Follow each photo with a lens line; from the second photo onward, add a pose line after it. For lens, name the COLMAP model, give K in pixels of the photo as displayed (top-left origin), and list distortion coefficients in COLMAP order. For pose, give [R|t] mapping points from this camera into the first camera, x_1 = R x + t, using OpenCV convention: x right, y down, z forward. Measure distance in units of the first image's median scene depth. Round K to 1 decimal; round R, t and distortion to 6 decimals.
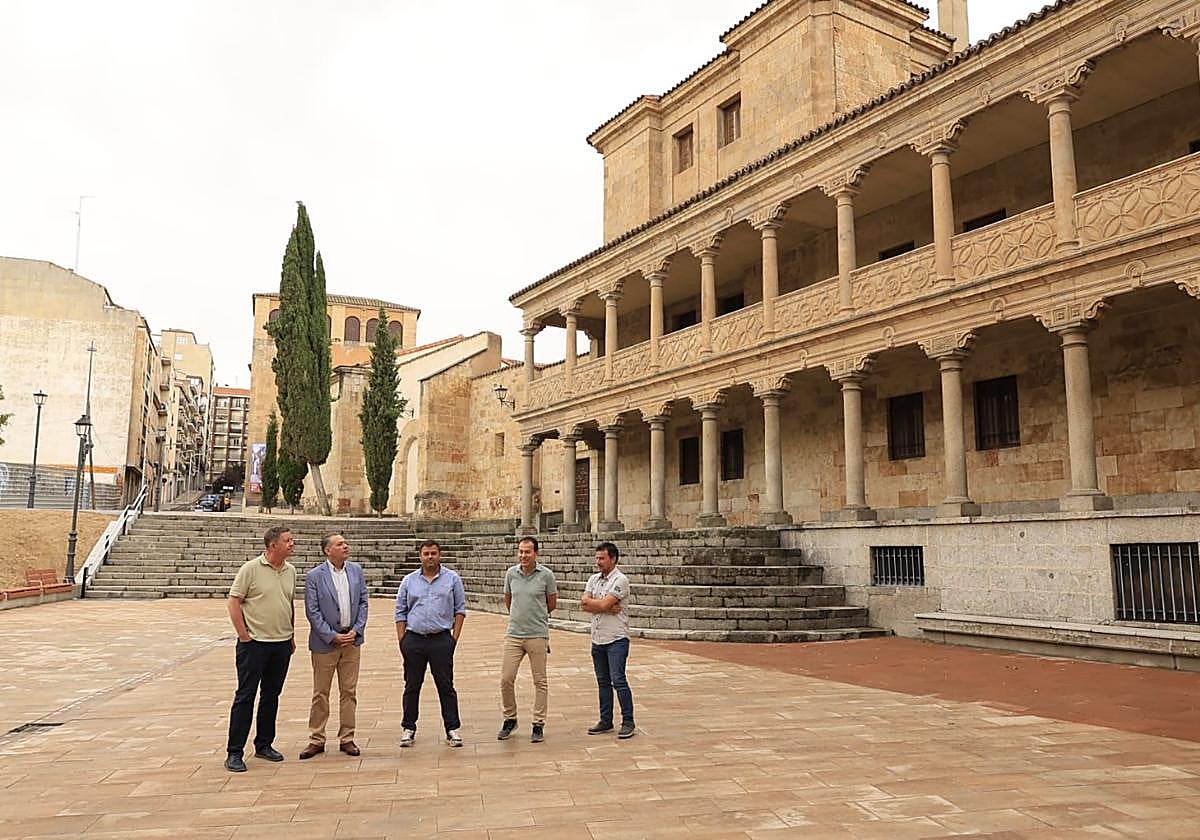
lens RADIAL K [[931.4, 0, 627.2], [0, 931.4, 421.0], [0, 0, 1]] dist [-0.000105, -0.001906]
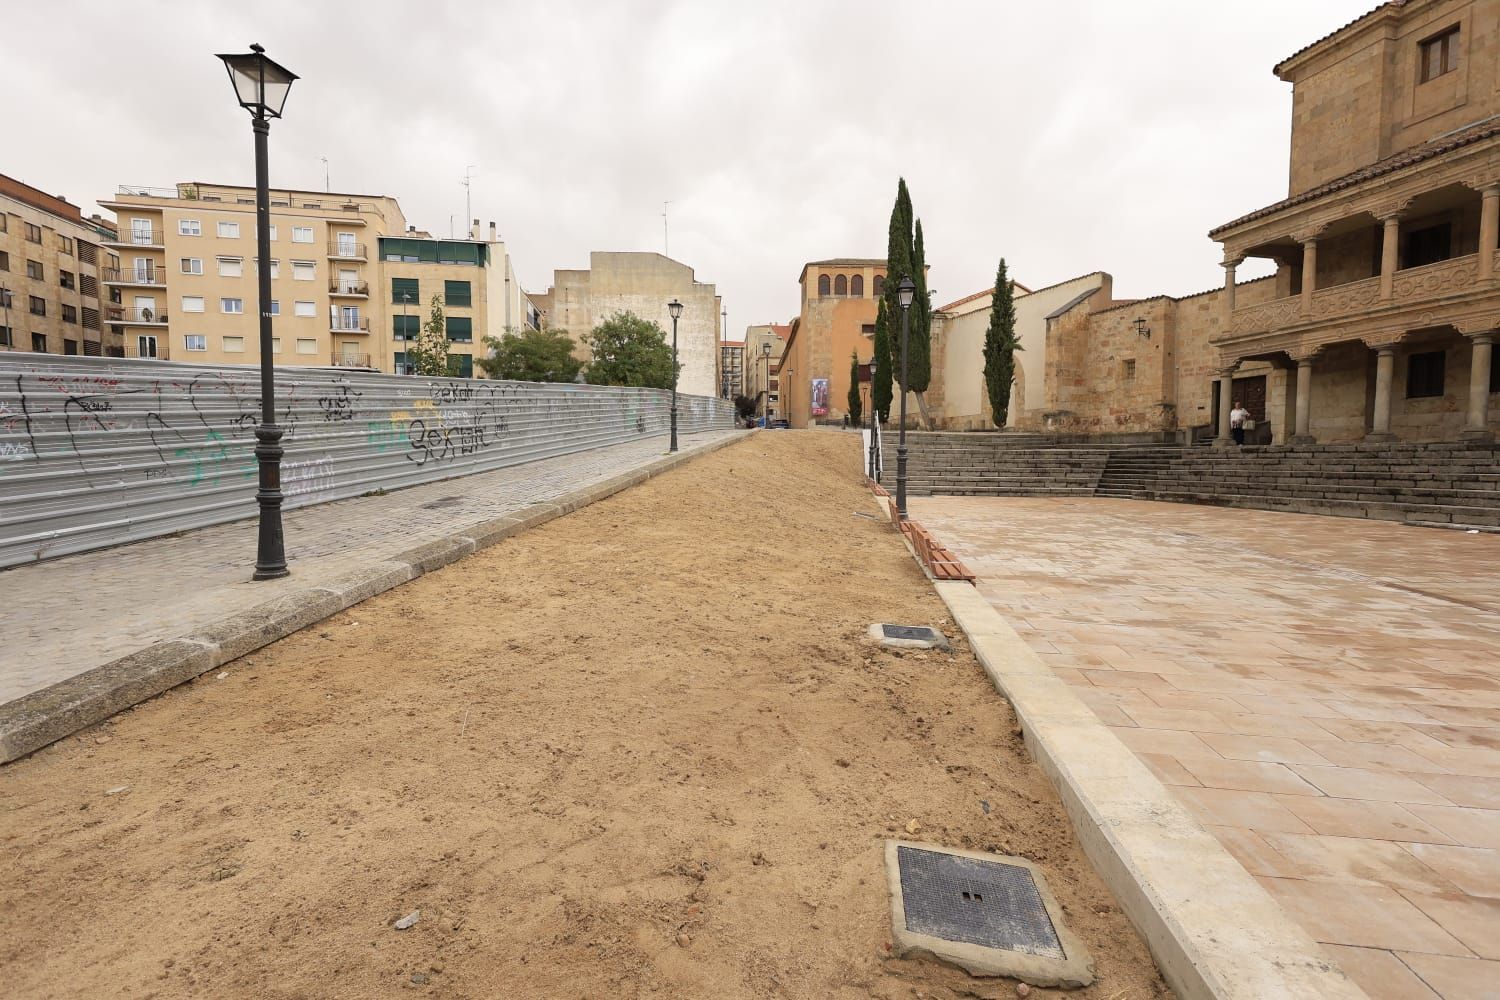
lens RADIAL K [[691.6, 0, 751.2], [0, 691.6, 500.8], [0, 0, 1]] dist [-0.000022, 0.000762]
pose [[0.949669, 0.017051, -0.312792, -0.535344], [0.046704, 0.979650, 0.195202, -0.008513], [0.309755, -0.199986, 0.929547, -0.000173]]
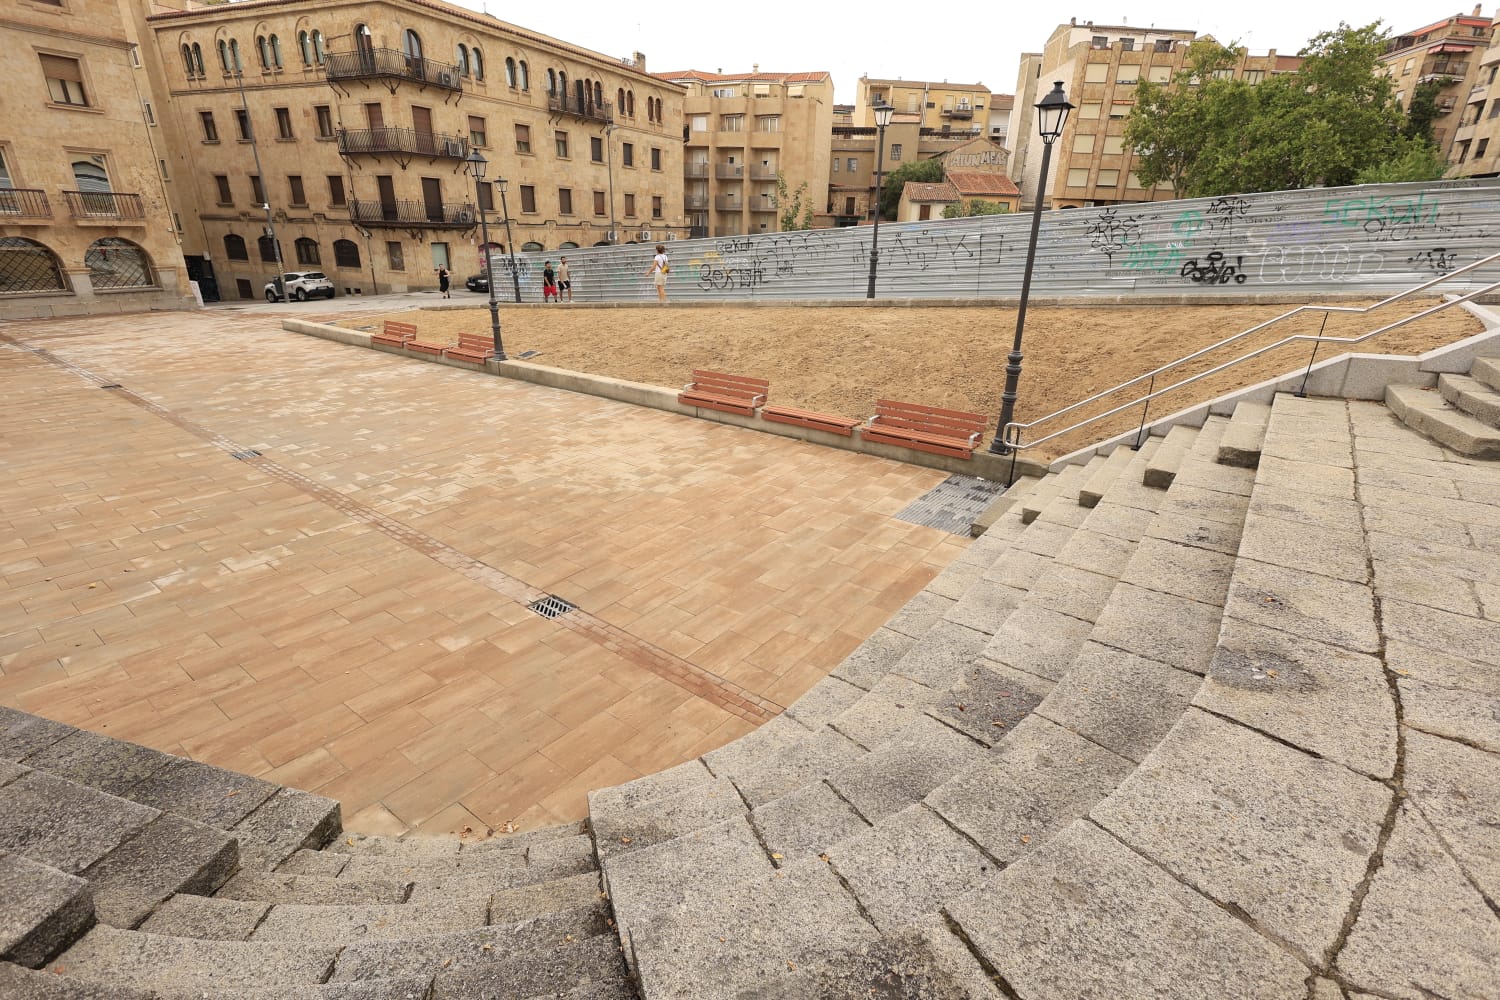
lens RADIAL K [[691.6, 0, 751.2], [0, 691.6, 500.8], [0, 0, 1]] dist [-0.000022, 0.000762]
pose [[-0.751057, 0.224344, -0.620953, -0.289570], [0.069230, 0.962076, 0.263852, 0.105012], [0.656598, 0.155179, -0.738105, 1.423946]]
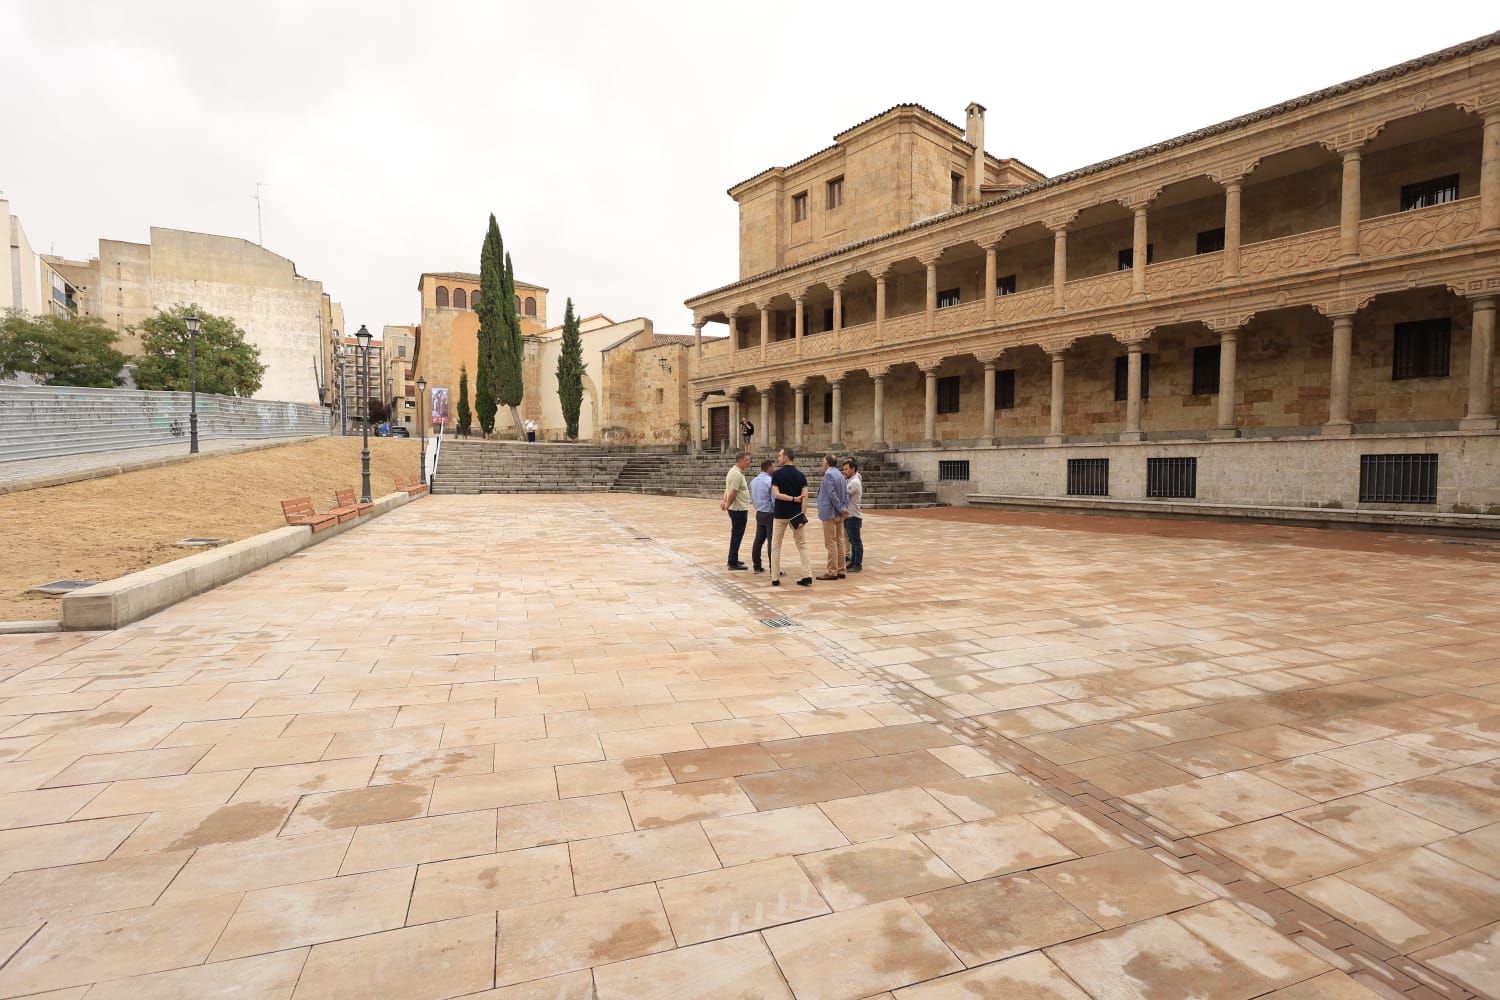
lens RADIAL K [[691.6, 0, 751.2], [0, 691.6, 500.8], [0, 0, 1]] dist [-0.000022, 0.000762]
pose [[0.990266, -0.008188, 0.138944, -0.250750], [-0.018005, 0.982344, 0.186217, -0.033417], [-0.138016, -0.186906, 0.972634, -0.271302]]
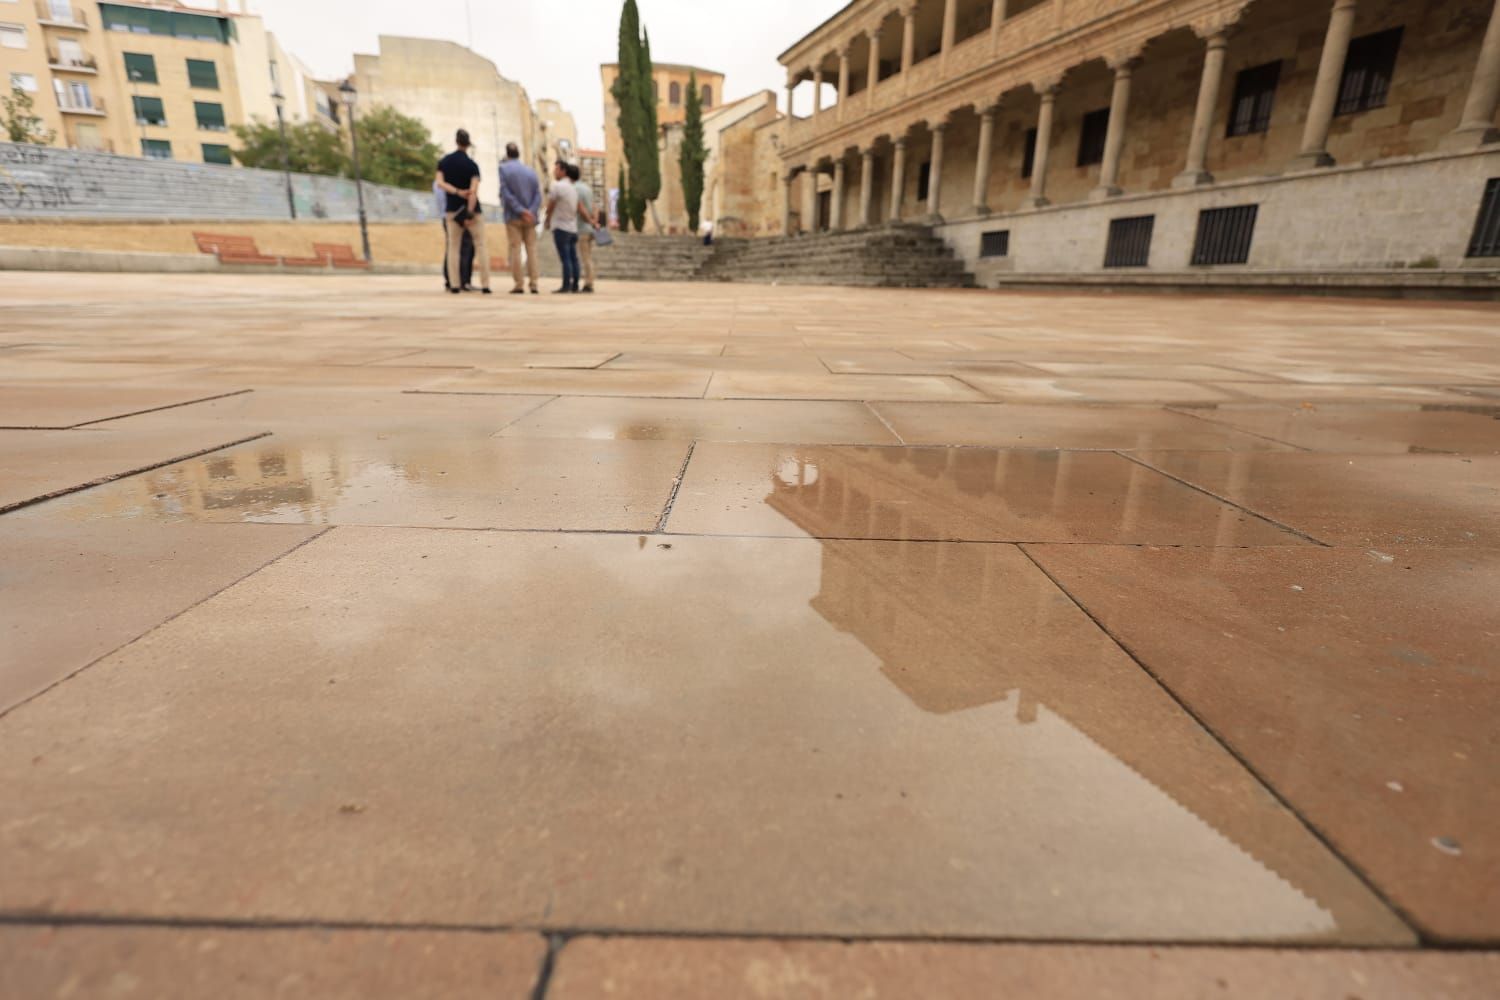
lens RADIAL K [[696.0, 0, 753.9], [0, 696.0, 499.3], [0, 0, 1]] dist [0.000380, 0.000246]
pose [[0.980923, 0.075647, -0.179077, 0.100356], [0.006056, 0.908844, 0.417092, 0.040290], [0.194305, -0.410220, 0.891047, -0.244150]]
